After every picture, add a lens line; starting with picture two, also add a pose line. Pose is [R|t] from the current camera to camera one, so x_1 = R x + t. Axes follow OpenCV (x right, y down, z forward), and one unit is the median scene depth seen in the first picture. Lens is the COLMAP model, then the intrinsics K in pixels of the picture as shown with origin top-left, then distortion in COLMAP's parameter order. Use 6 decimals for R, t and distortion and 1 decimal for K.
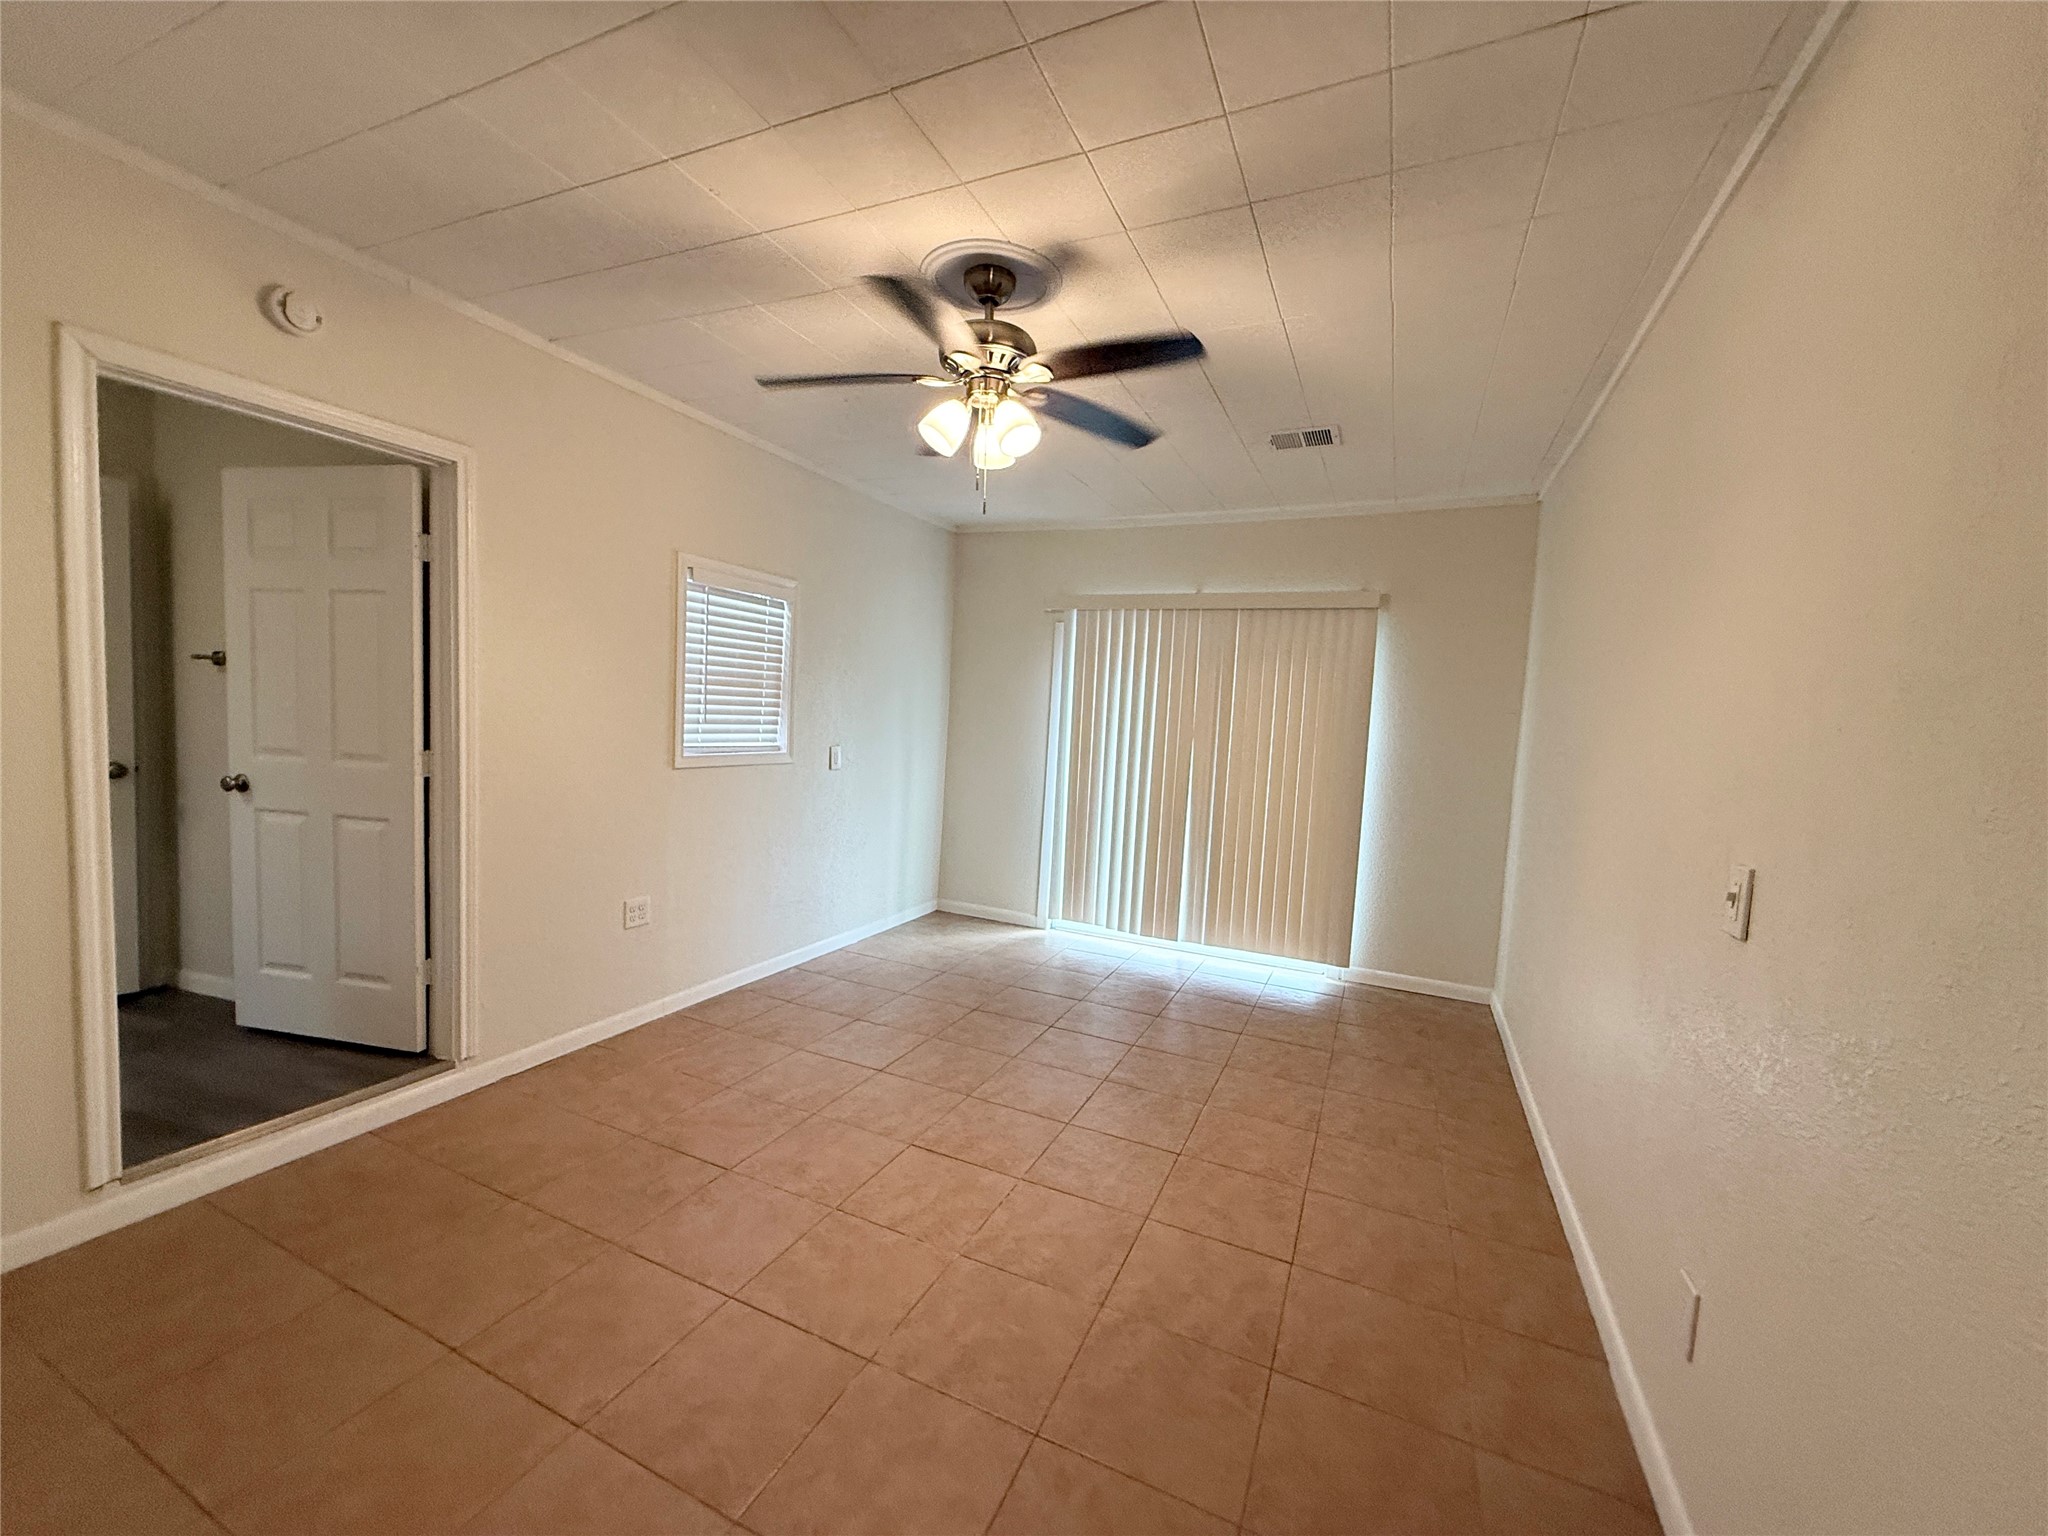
lens RADIAL K [[806.3, 0, 1020.8], [0, 806.3, 772.7], [0, 0, 1]] dist [0.000851, -0.000135]
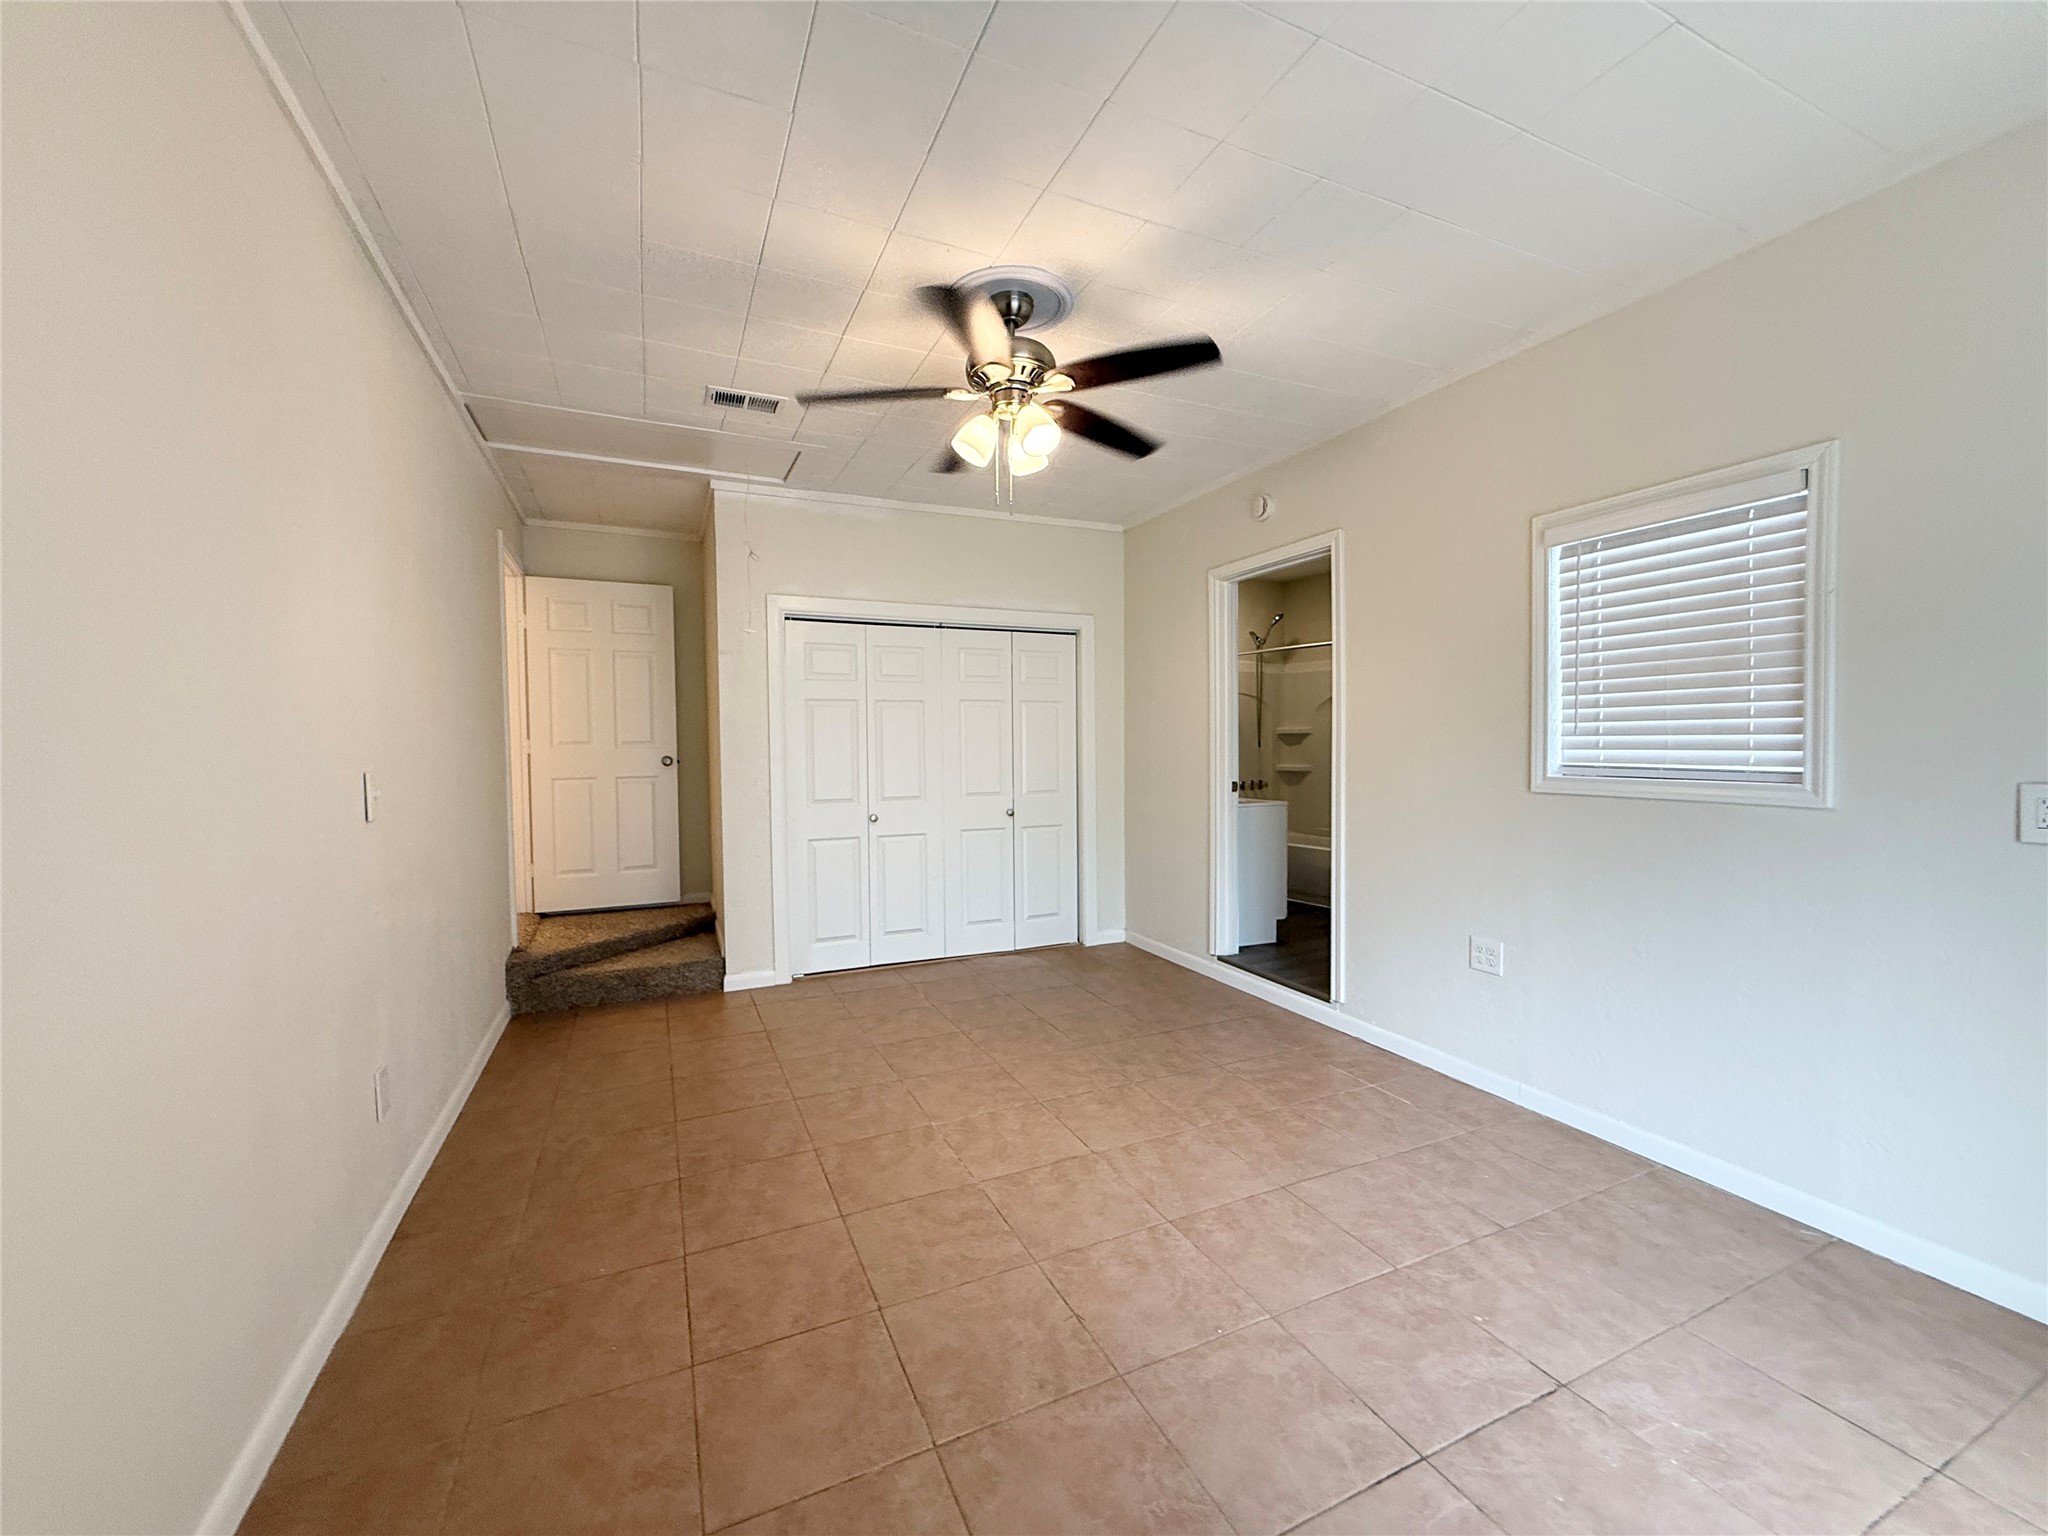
lens RADIAL K [[810.4, 0, 1022.6], [0, 810.4, 769.4], [0, 0, 1]] dist [0.000364, -0.000060]
pose [[-0.651489, -0.023365, -0.758298, 0.696057], [-0.081592, 0.995886, 0.039414, -0.026039], [0.754258, 0.087548, -0.650715, 1.601414]]
